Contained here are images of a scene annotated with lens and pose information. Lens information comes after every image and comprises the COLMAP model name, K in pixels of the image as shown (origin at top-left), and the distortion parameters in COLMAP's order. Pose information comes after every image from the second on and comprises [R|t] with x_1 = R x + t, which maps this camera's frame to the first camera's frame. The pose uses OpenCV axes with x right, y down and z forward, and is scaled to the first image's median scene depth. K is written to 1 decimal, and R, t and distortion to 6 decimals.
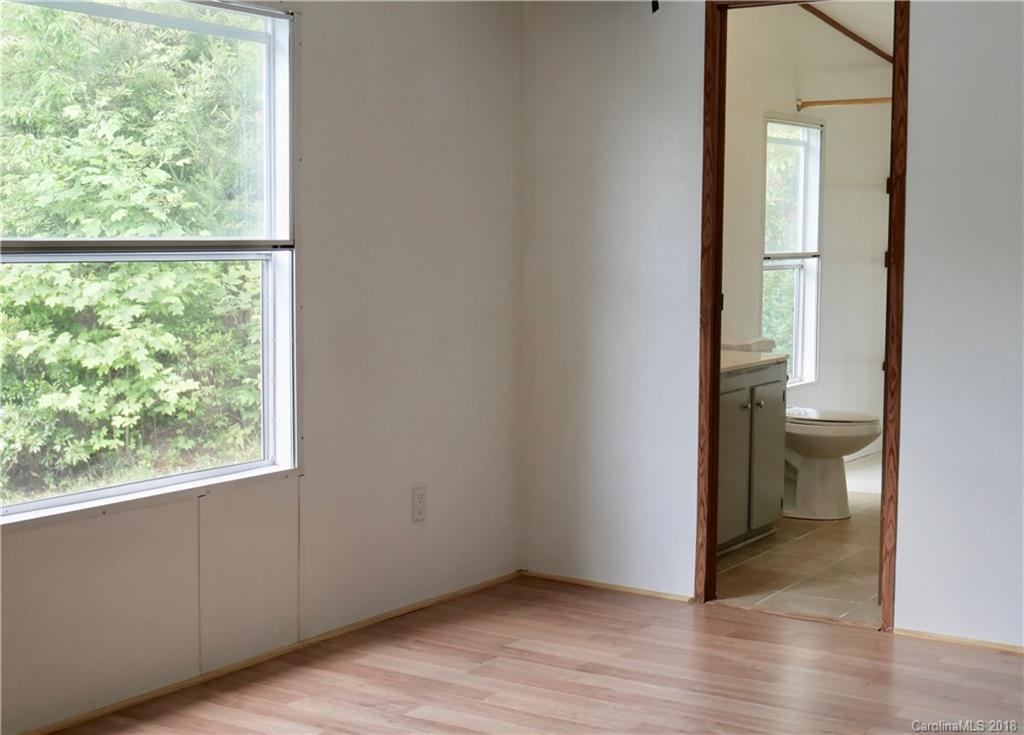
lens RADIAL K [[1520.4, 0, 512.0], [0, 1520.4, 367.5], [0, 0, 1]] dist [-0.006582, -0.009746]
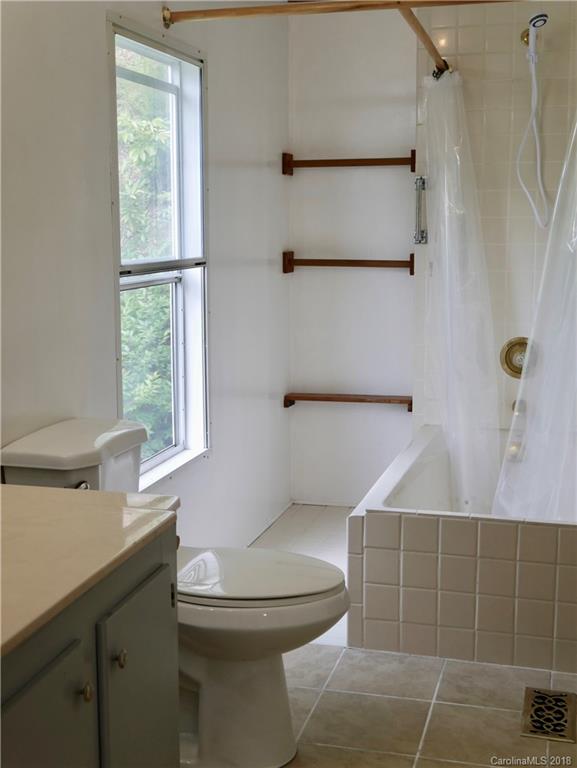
lens RADIAL K [[1065.3, 0, 288.5], [0, 1065.3, 384.0], [0, 0, 1]] dist [-0.022490, -0.076706]
pose [[0.952357, -0.057526, 0.299511, 0.096574], [0.040015, 0.997129, 0.064279, -0.050202], [-0.302348, -0.049231, 0.951925, 0.554658]]
